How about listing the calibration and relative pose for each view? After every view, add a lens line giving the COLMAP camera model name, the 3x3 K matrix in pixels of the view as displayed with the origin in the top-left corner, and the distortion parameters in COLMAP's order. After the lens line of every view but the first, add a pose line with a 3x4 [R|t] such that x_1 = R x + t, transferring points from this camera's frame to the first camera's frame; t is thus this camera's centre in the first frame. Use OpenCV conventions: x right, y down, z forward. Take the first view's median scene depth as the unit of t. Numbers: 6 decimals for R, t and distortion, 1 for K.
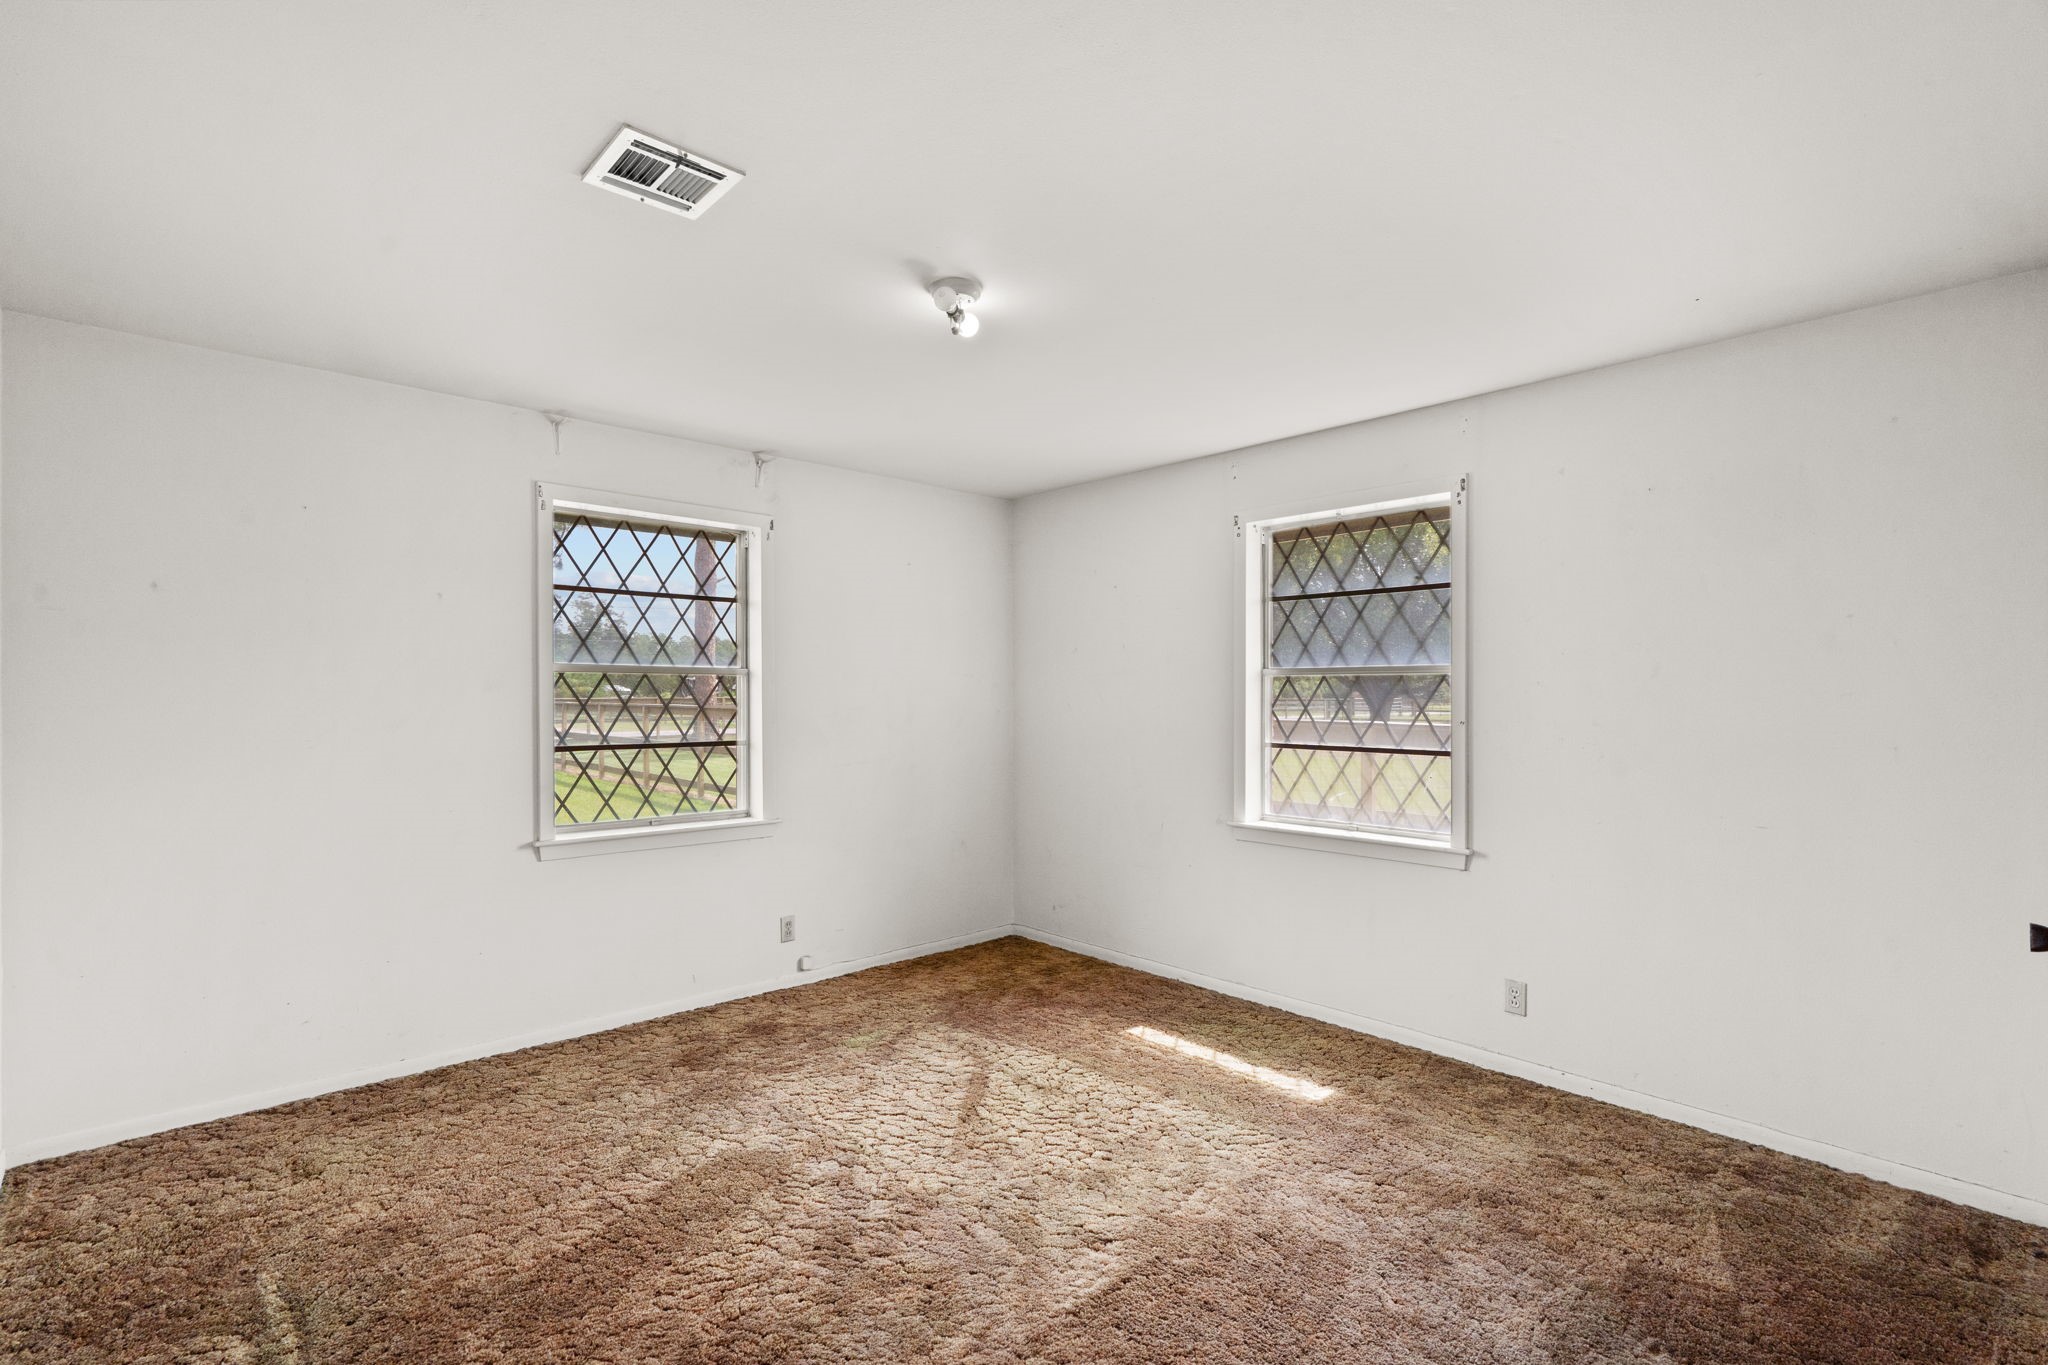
lens RADIAL K [[937.0, 0, 1007.6], [0, 937.0, 685.9], [0, 0, 1]] dist [-0.001999, 0.001986]
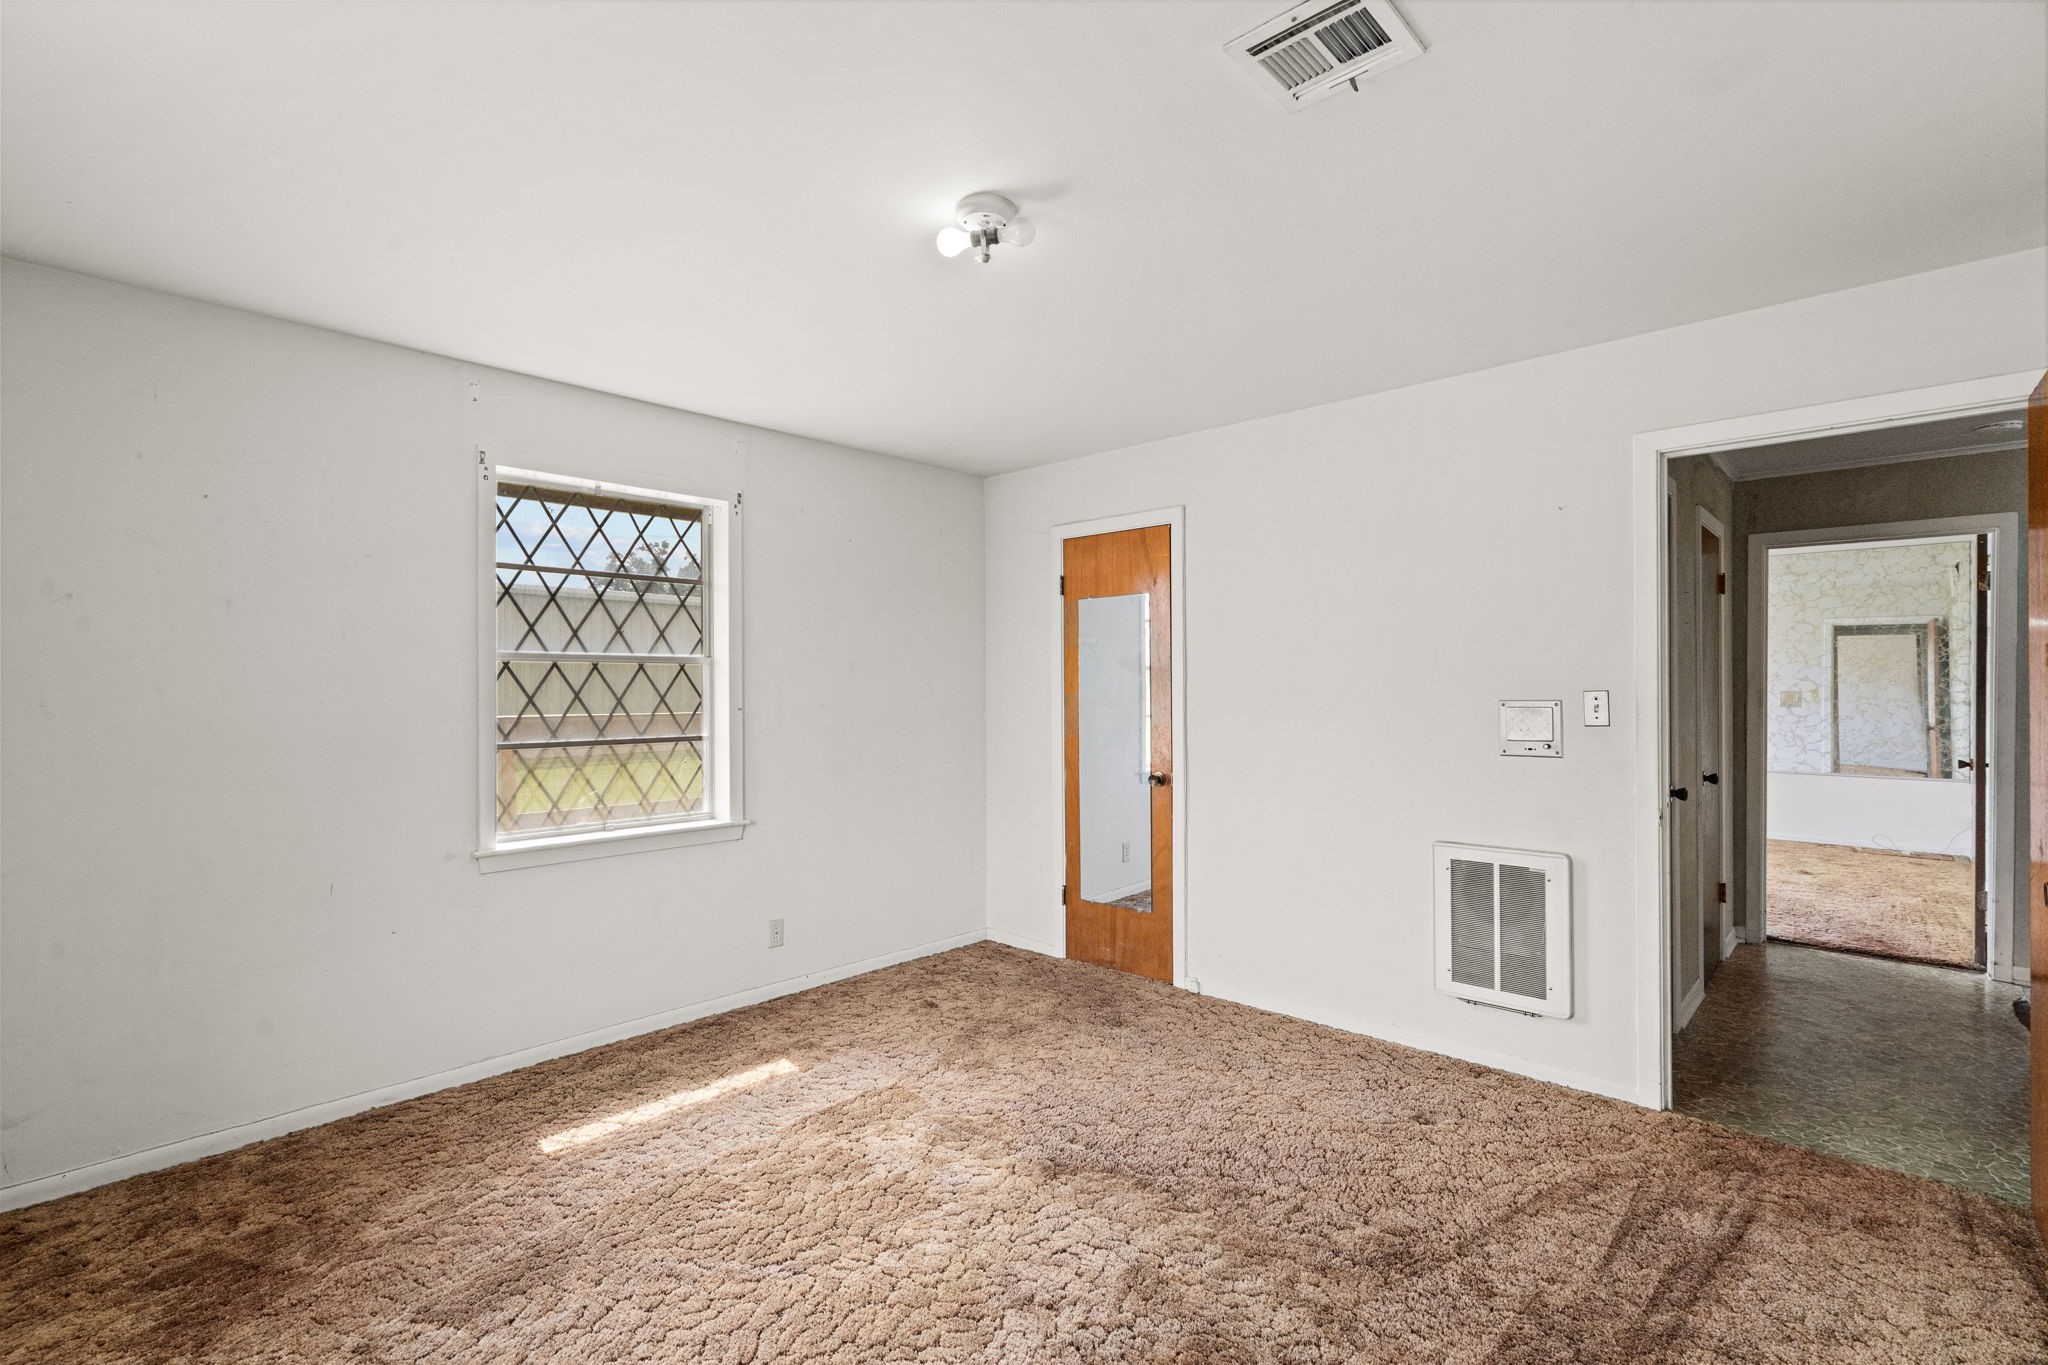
lens RADIAL K [[937.0, 0, 1008.8], [0, 937.0, 684.5], [0, 0, 1]] dist [-0.001999, 0.001986]
pose [[-0.072137, -0.002374, 0.997392, -0.623615], [-0.008669, 0.999961, 0.001753, 0.004400], [-0.997357, -0.008519, -0.072155, 0.709704]]
